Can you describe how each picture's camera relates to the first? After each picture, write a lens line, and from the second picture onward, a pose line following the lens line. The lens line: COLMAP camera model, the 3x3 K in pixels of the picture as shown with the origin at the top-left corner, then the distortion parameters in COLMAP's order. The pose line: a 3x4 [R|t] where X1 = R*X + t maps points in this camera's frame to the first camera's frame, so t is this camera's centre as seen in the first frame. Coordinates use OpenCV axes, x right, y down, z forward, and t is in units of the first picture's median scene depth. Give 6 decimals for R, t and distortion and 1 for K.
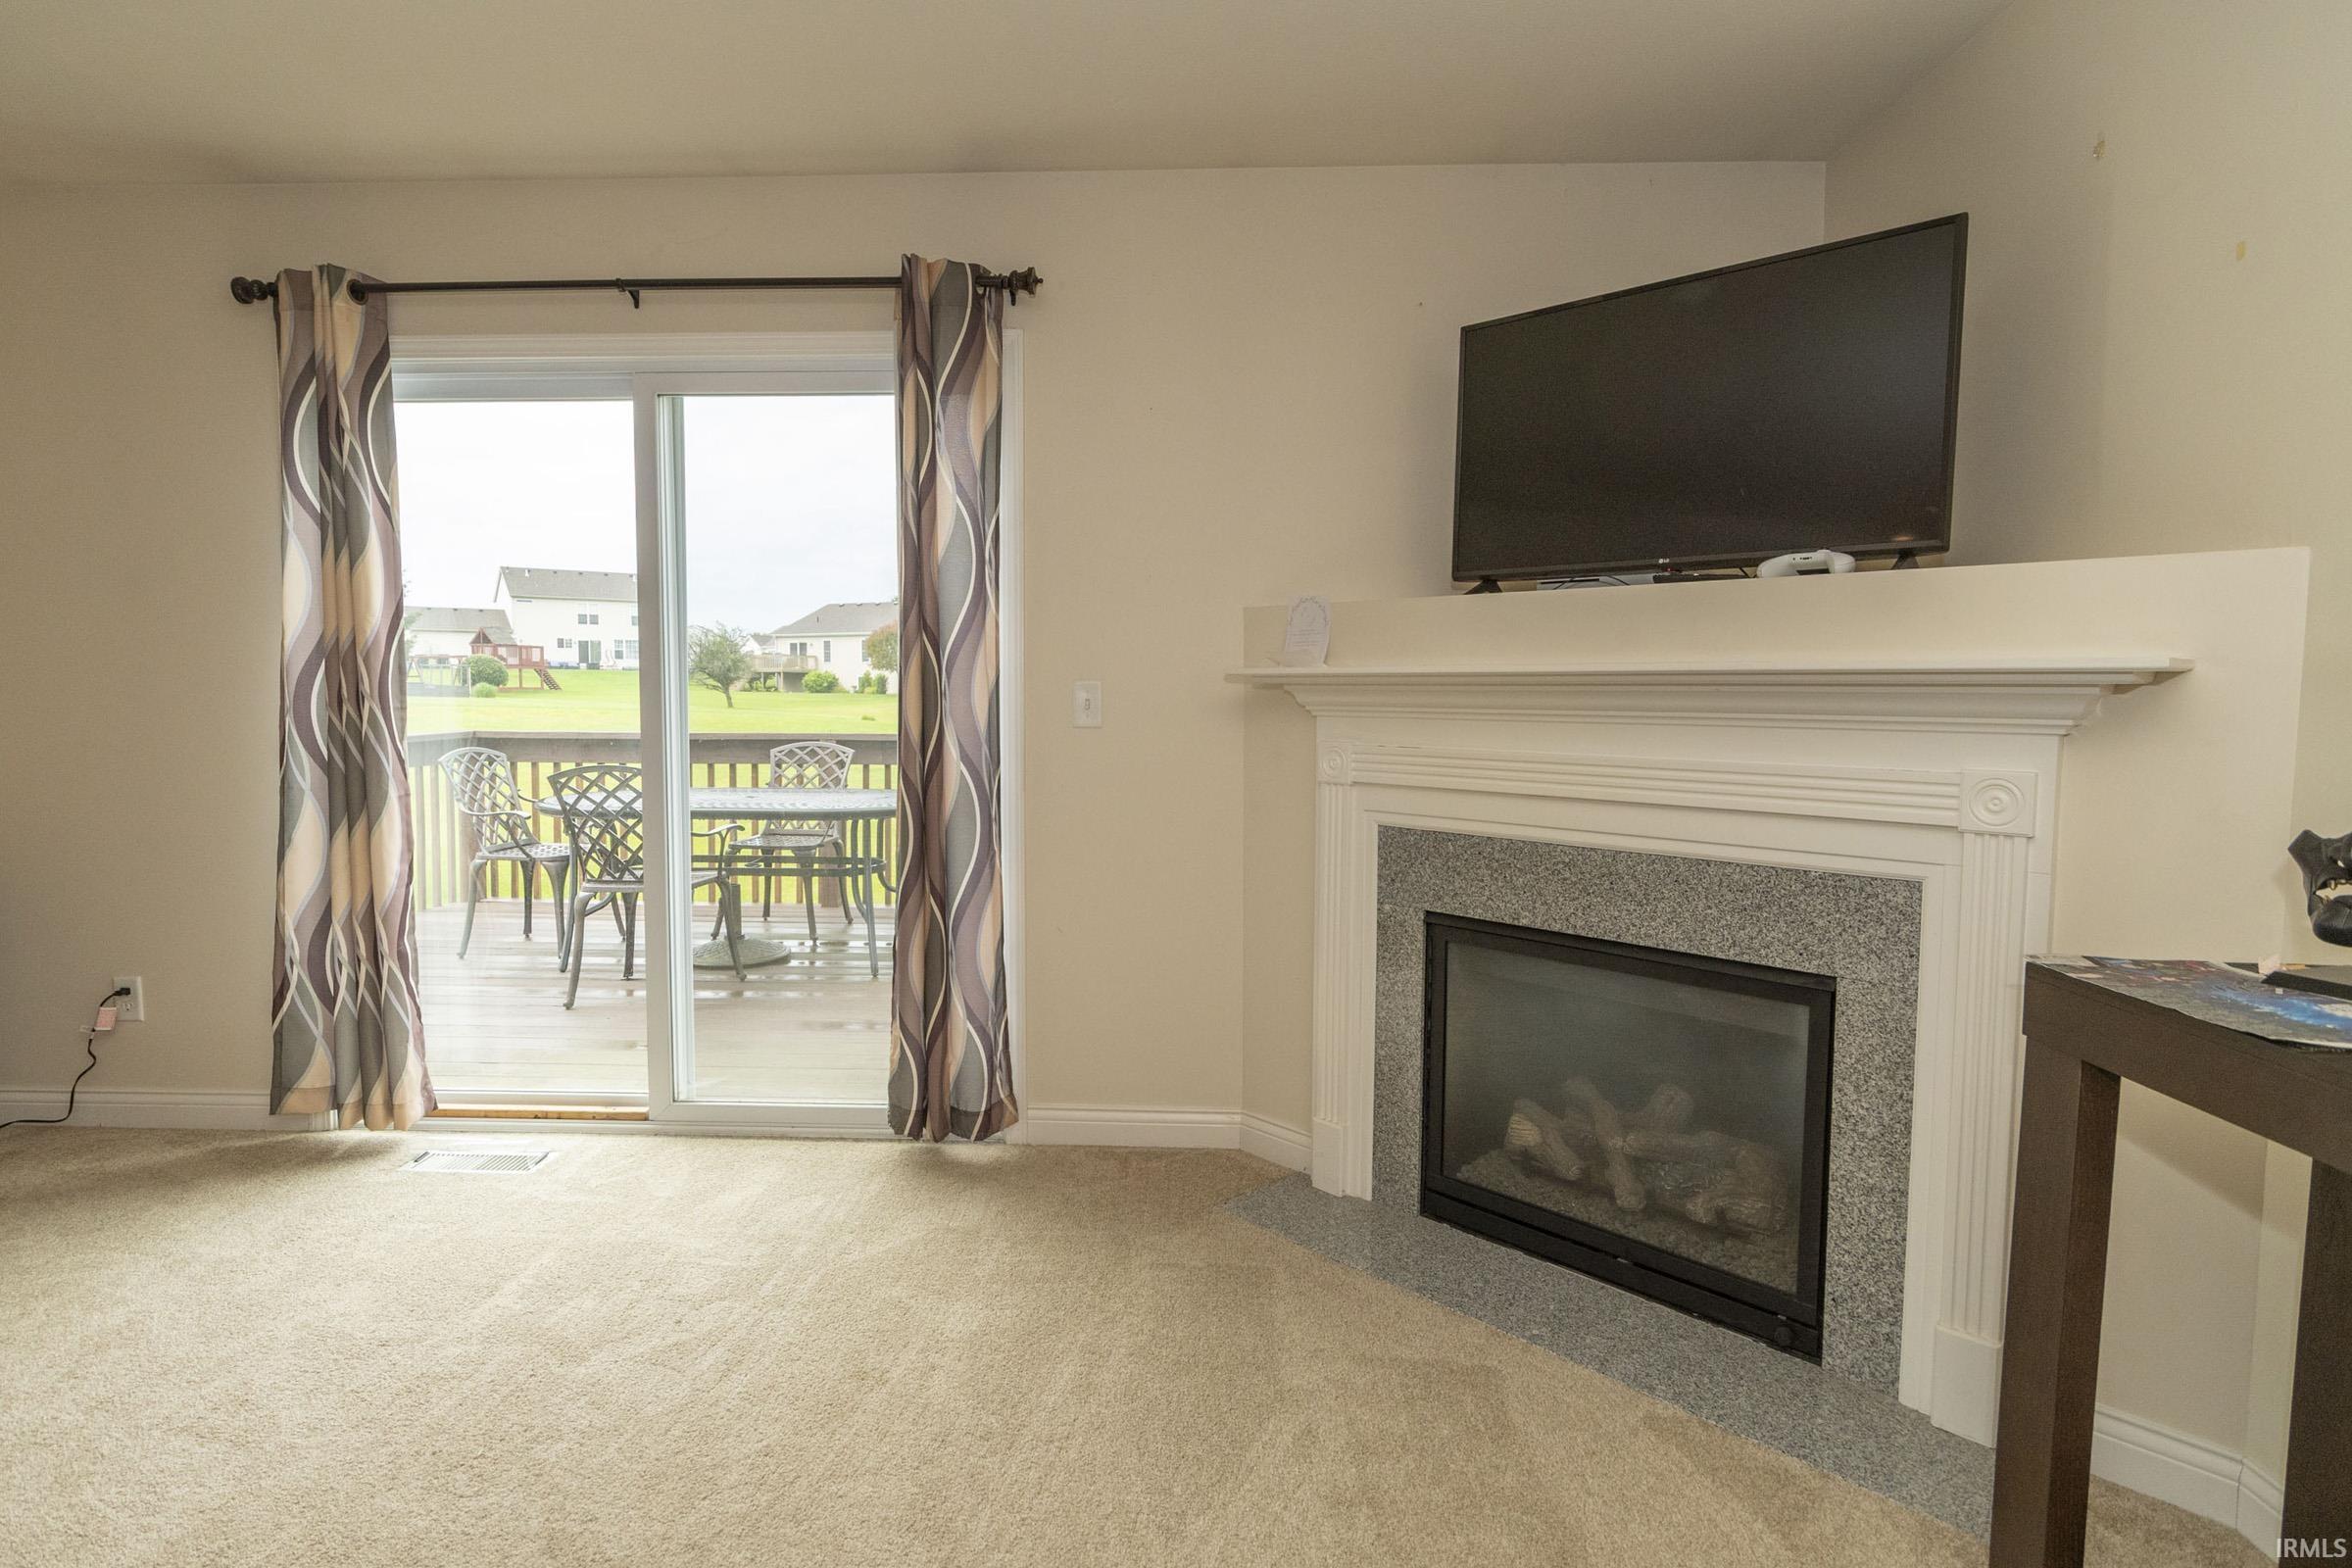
lens RADIAL K [[1255.8, 0, 1160.3], [0, 1255.8, 772.0], [0, 0, 1]] dist [0.003190, -0.003566]
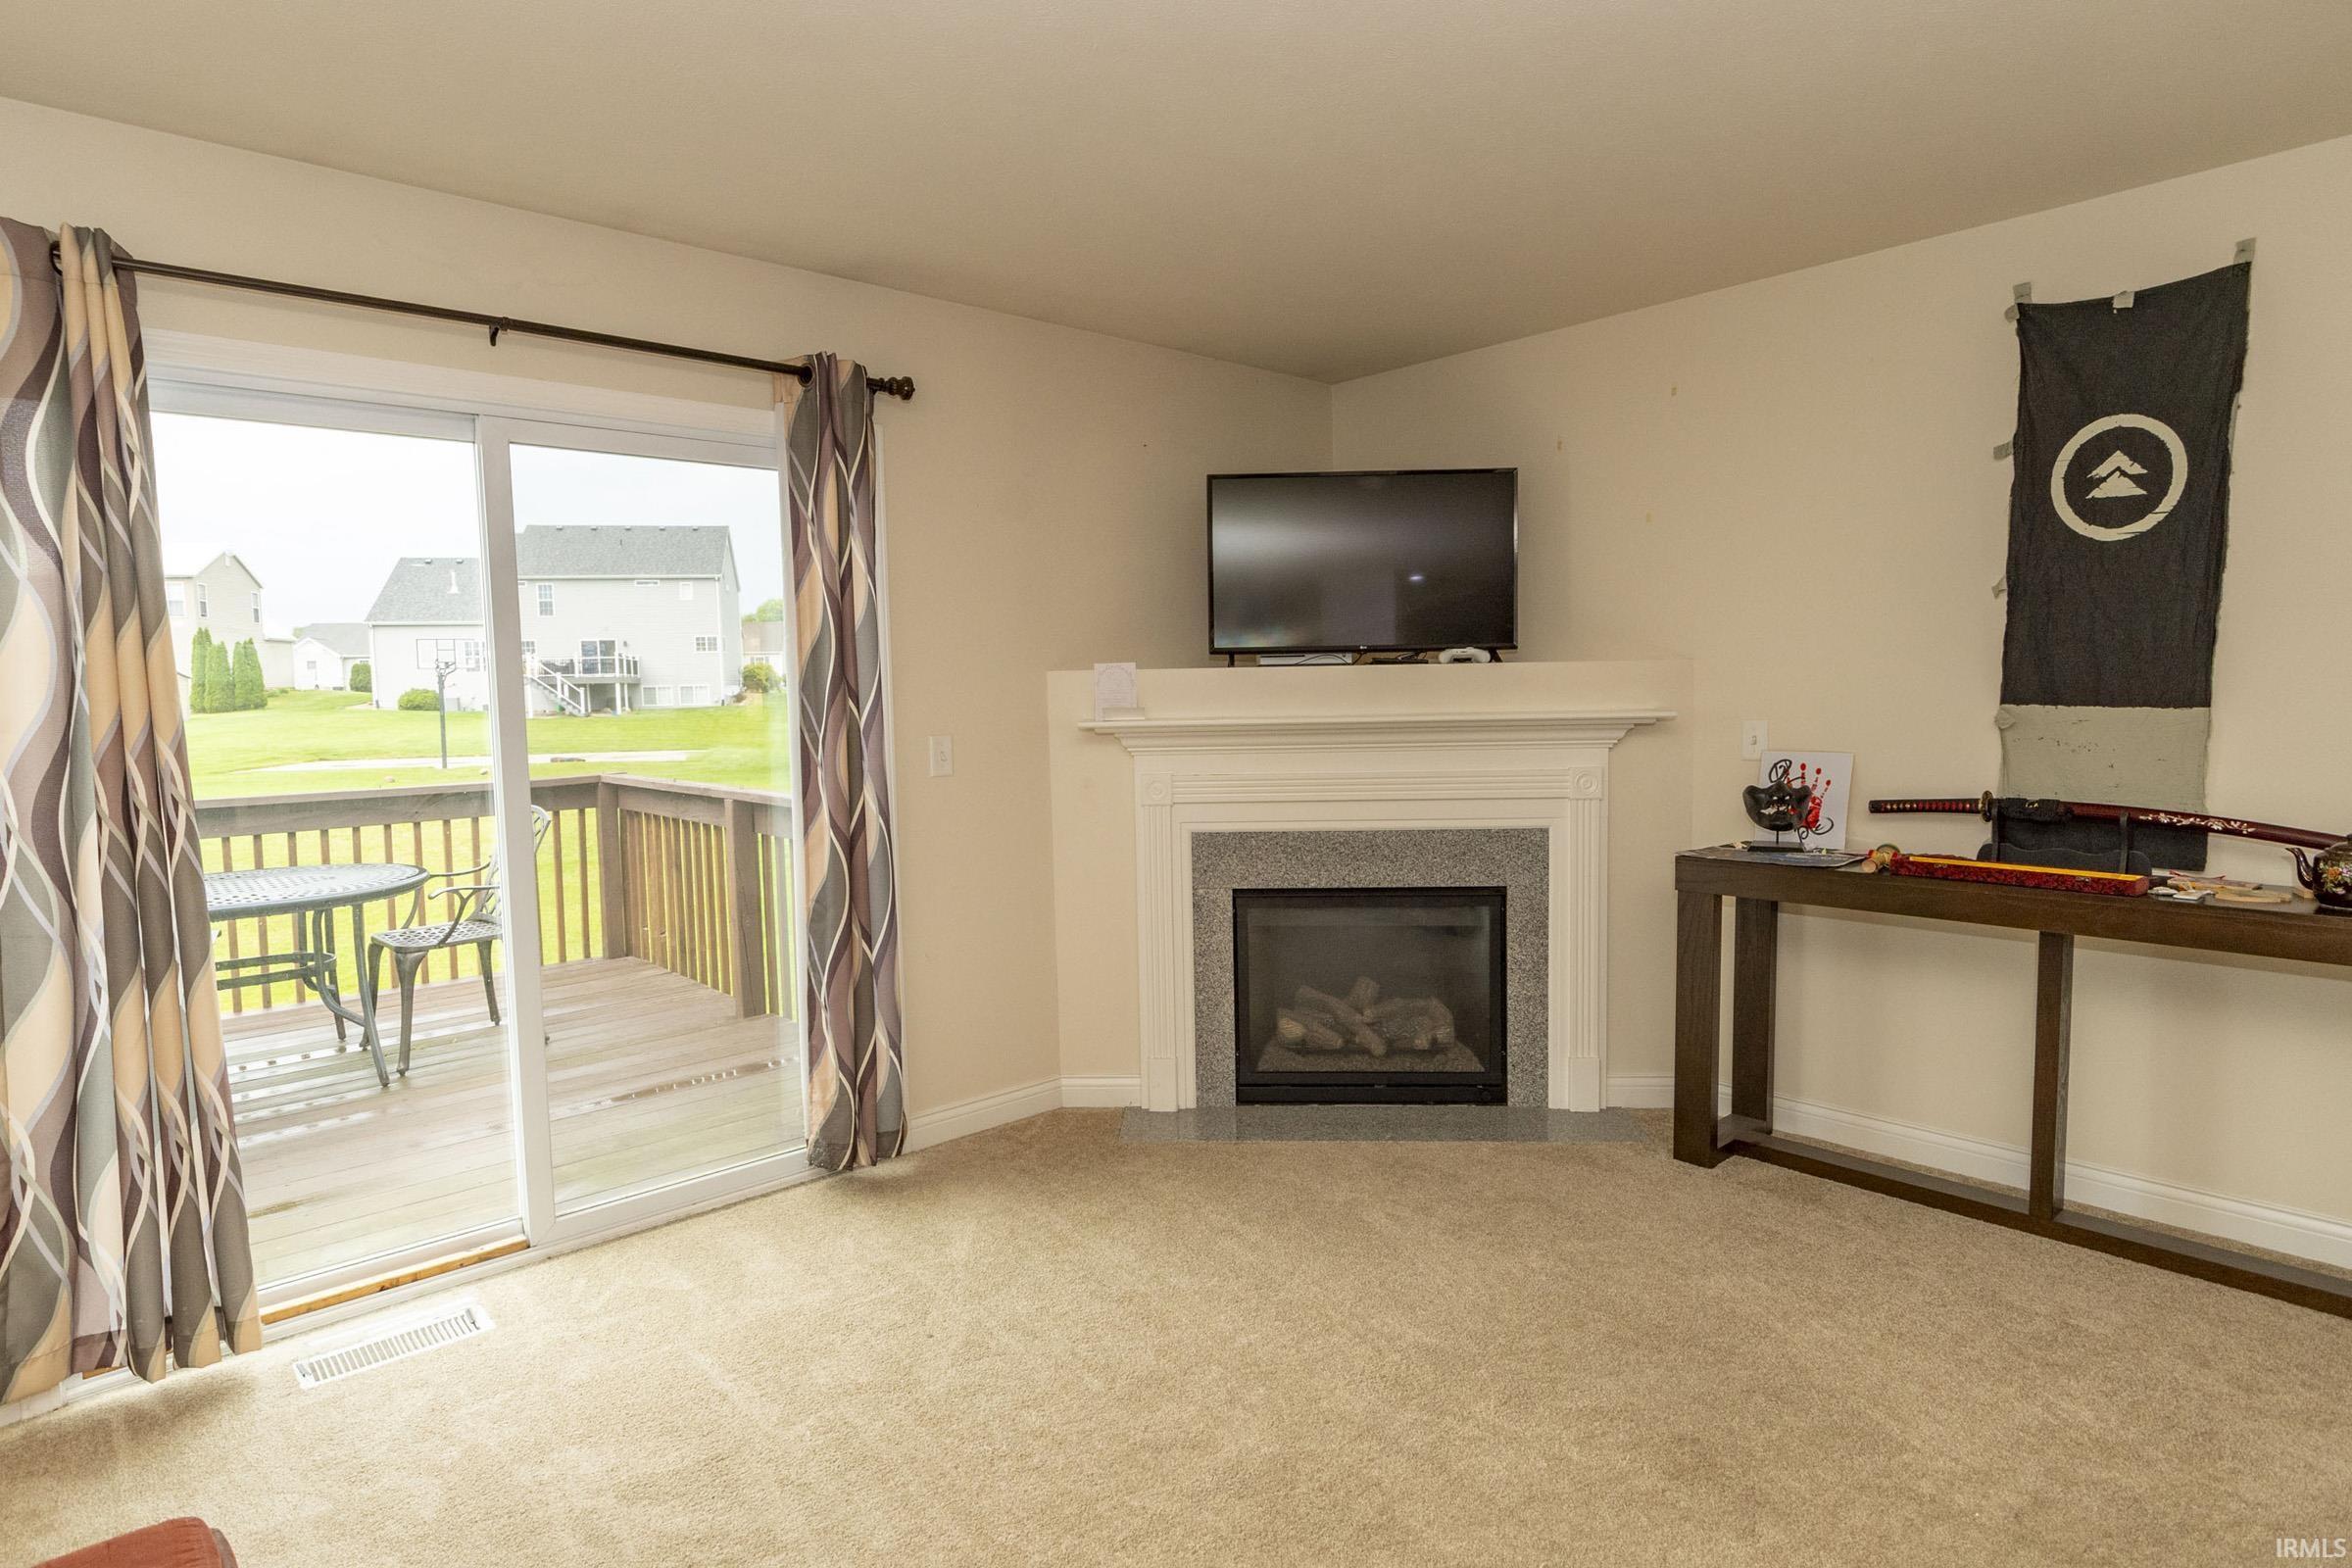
lens RADIAL K [[1255.8, 0, 1161.0], [0, 1255.8, 778.0], [0, 0, 1]] dist [0.003190, -0.003566]
pose [[0.713341, -0.070891, 0.697223, -0.720596], [0.069986, 0.997103, 0.029778, -0.054630], [-0.697314, 0.027553, 0.716236, 0.034565]]
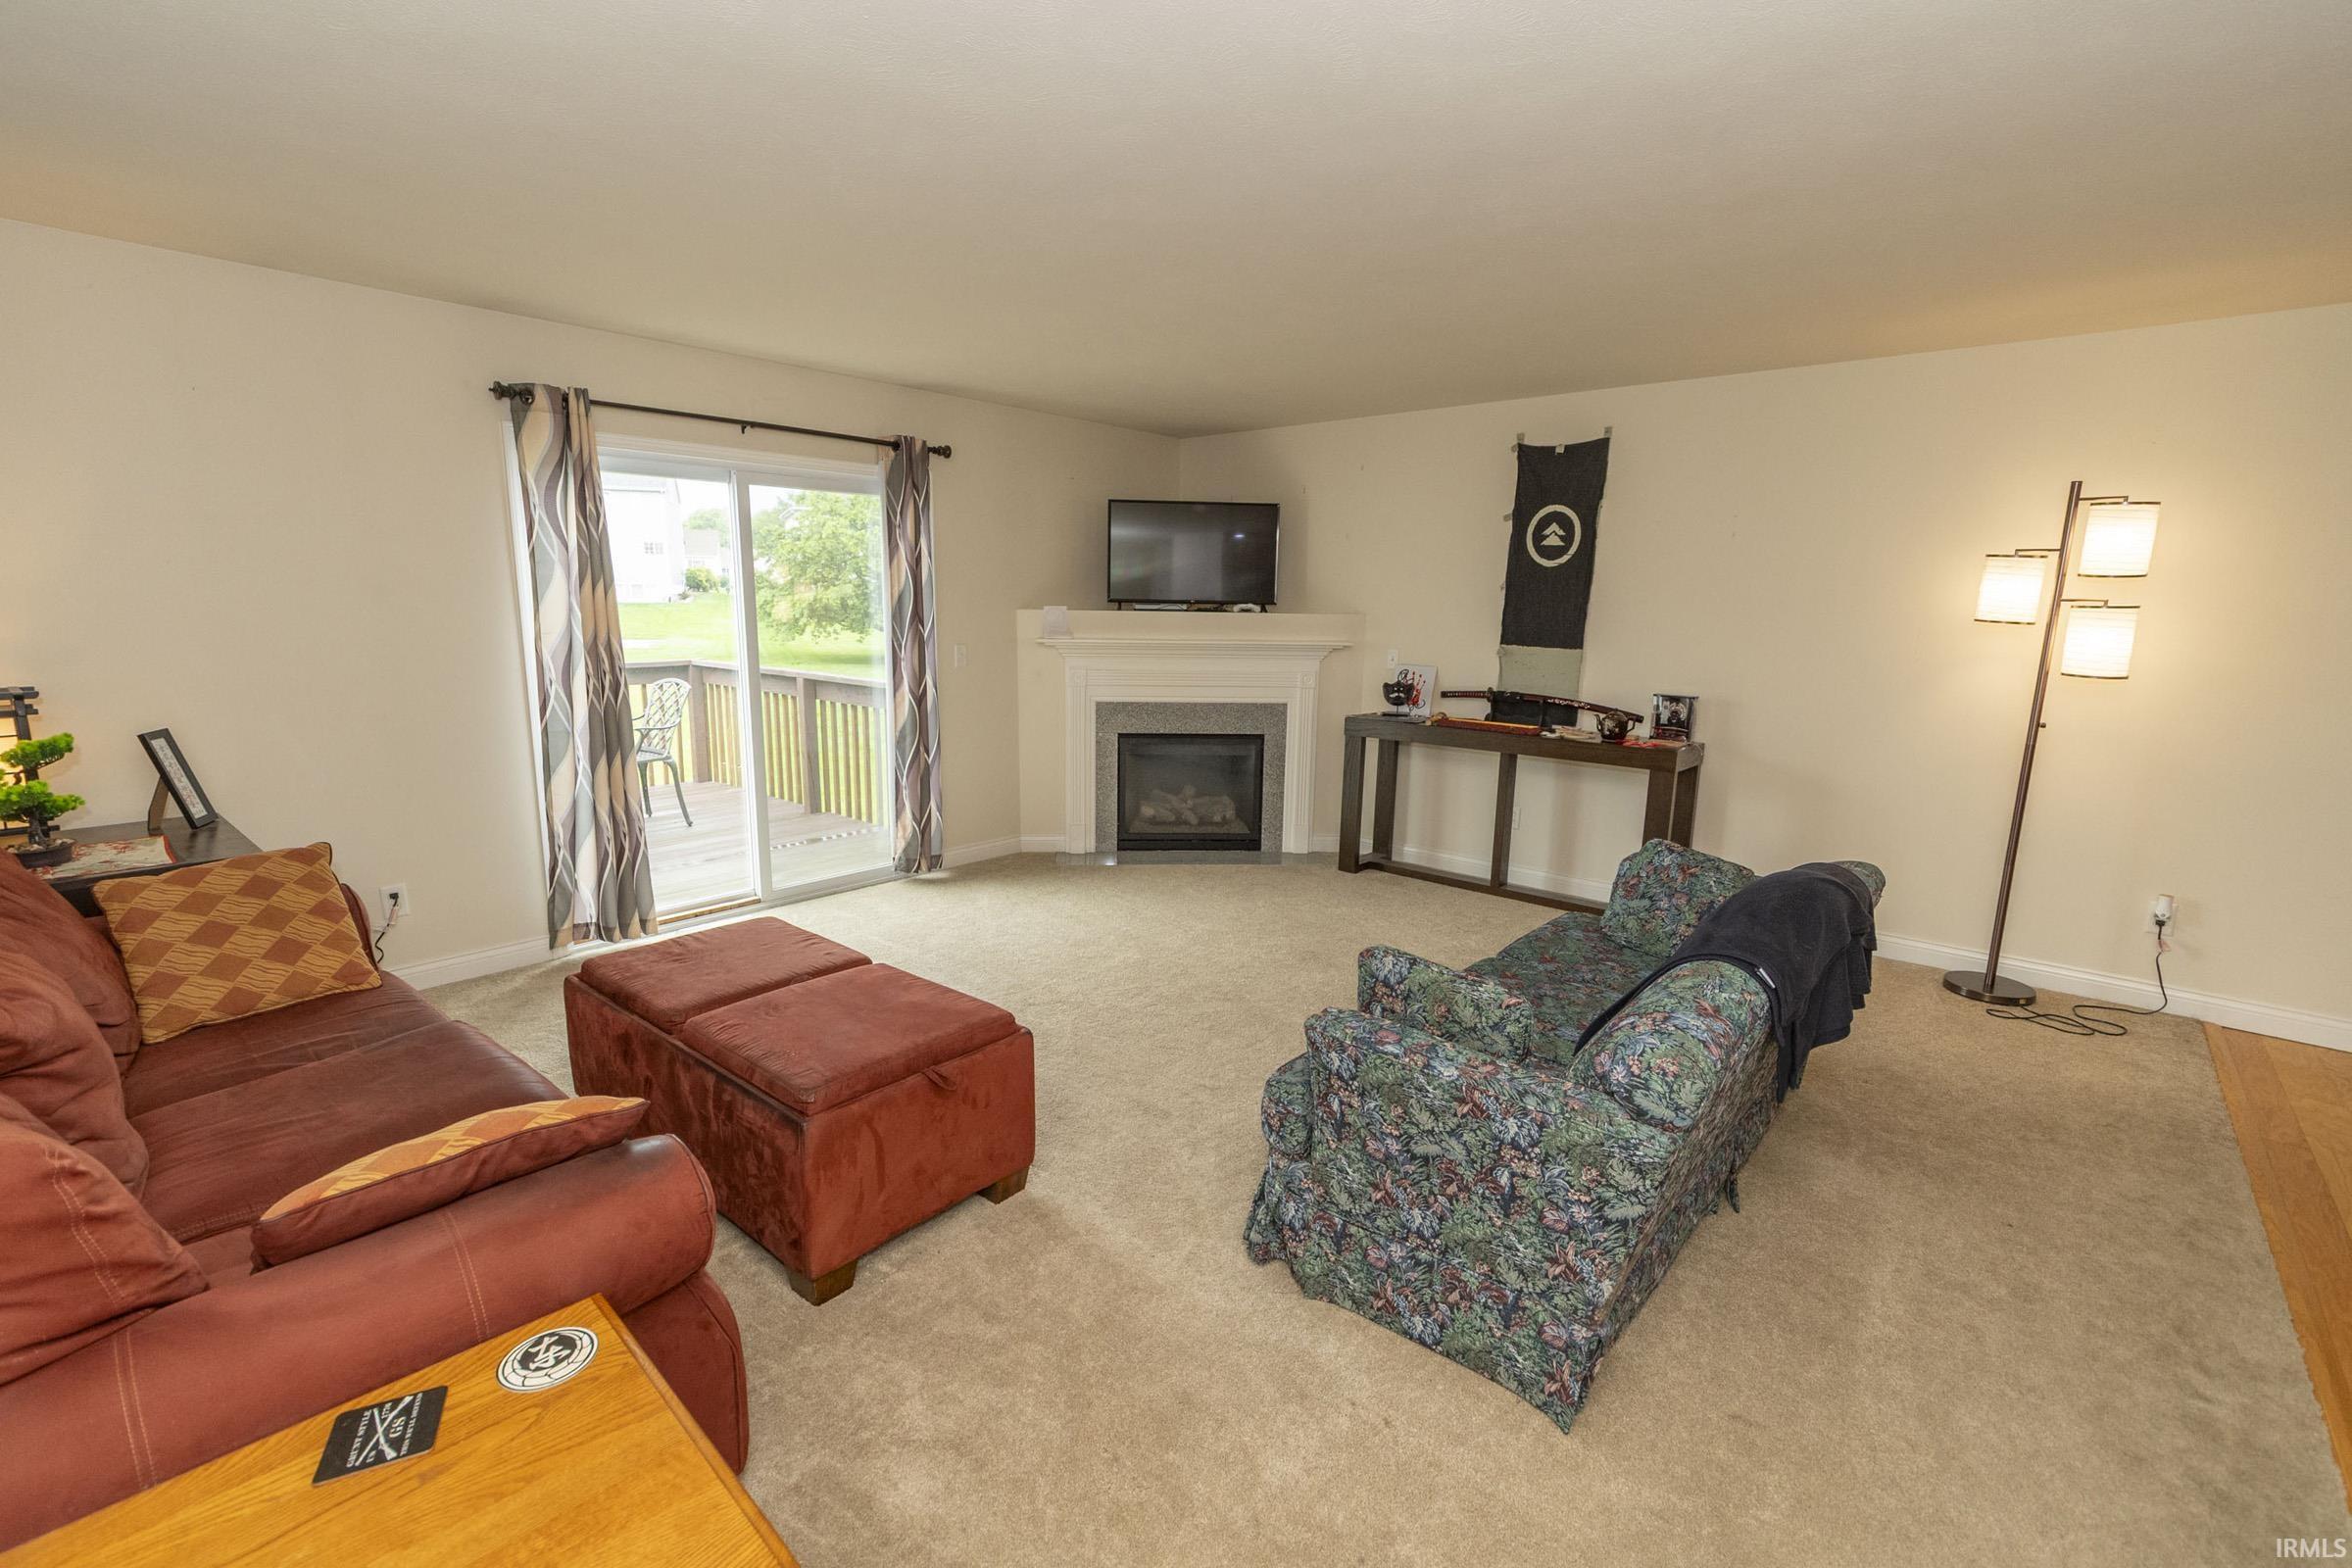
lens RADIAL K [[1033.9, 0, 1157.2], [0, 1033.9, 797.7], [0, 0, 1]] dist [-0.001544, 0.000629]
pose [[0.630397, -0.144945, 0.762621, -1.205875], [0.041039, 0.987262, 0.153717, -0.072067], [-0.775187, -0.065606, 0.628316, -0.356437]]
